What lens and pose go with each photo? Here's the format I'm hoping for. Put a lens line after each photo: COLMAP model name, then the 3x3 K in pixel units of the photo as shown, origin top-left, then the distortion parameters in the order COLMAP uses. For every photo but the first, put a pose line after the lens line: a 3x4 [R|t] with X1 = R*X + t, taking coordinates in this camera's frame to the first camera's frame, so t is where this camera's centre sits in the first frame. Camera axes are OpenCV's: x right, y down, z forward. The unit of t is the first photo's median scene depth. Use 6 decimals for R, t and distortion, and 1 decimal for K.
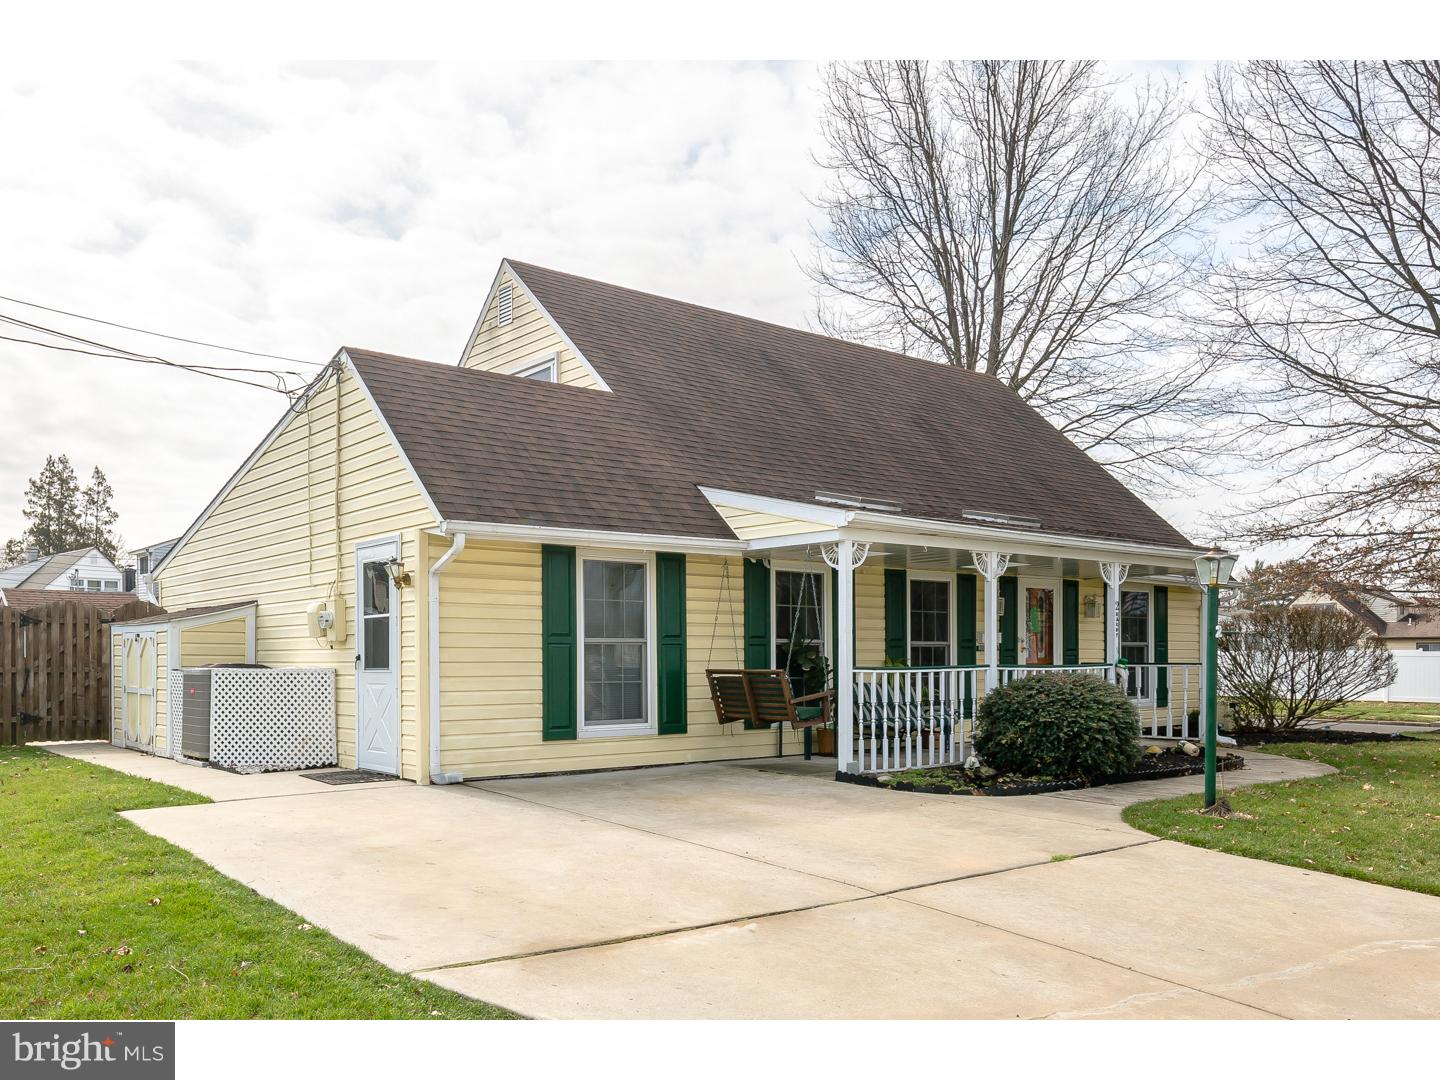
lens RADIAL K [[1182.7, 0, 720.0], [0, 1182.7, 540.0], [0, 0, 1]] dist [0.004004, -0.001852]
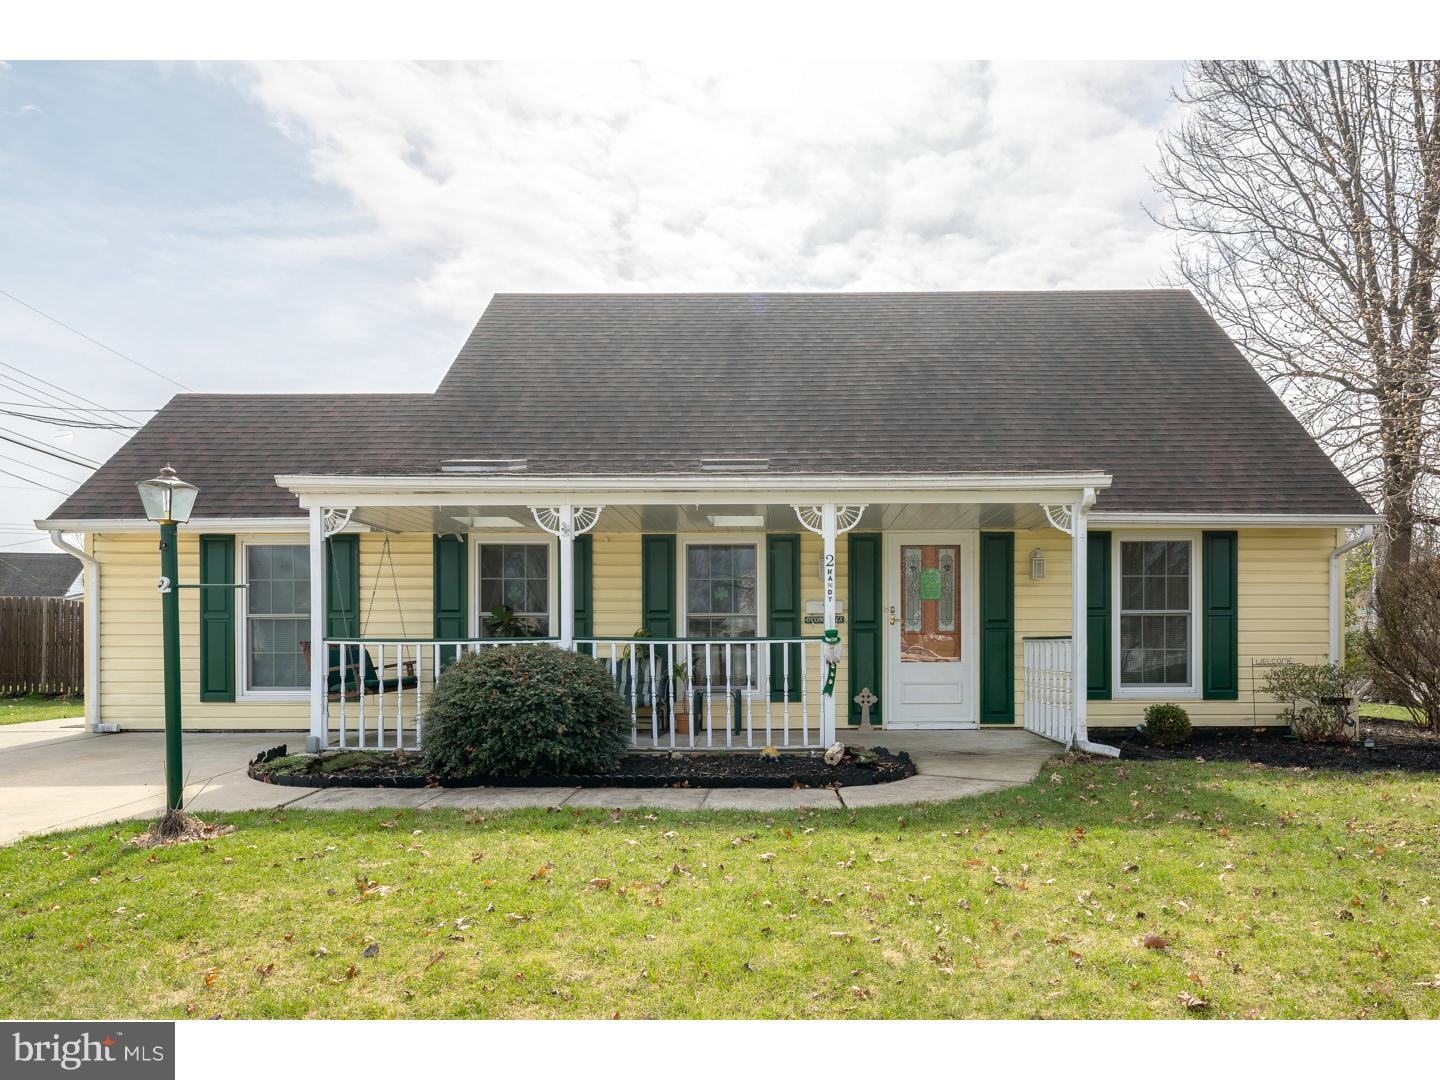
lens RADIAL K [[892.7, 0, 720.0], [0, 892.7, 540.0], [0, 0, 1]] dist [-0.001920, -0.001423]
pose [[0.776305, -0.067337, -0.626750, 0.592044], [0.067192, 0.997453, -0.023941, 0.047727], [0.626766, -0.023527, 0.778853, 0.465322]]
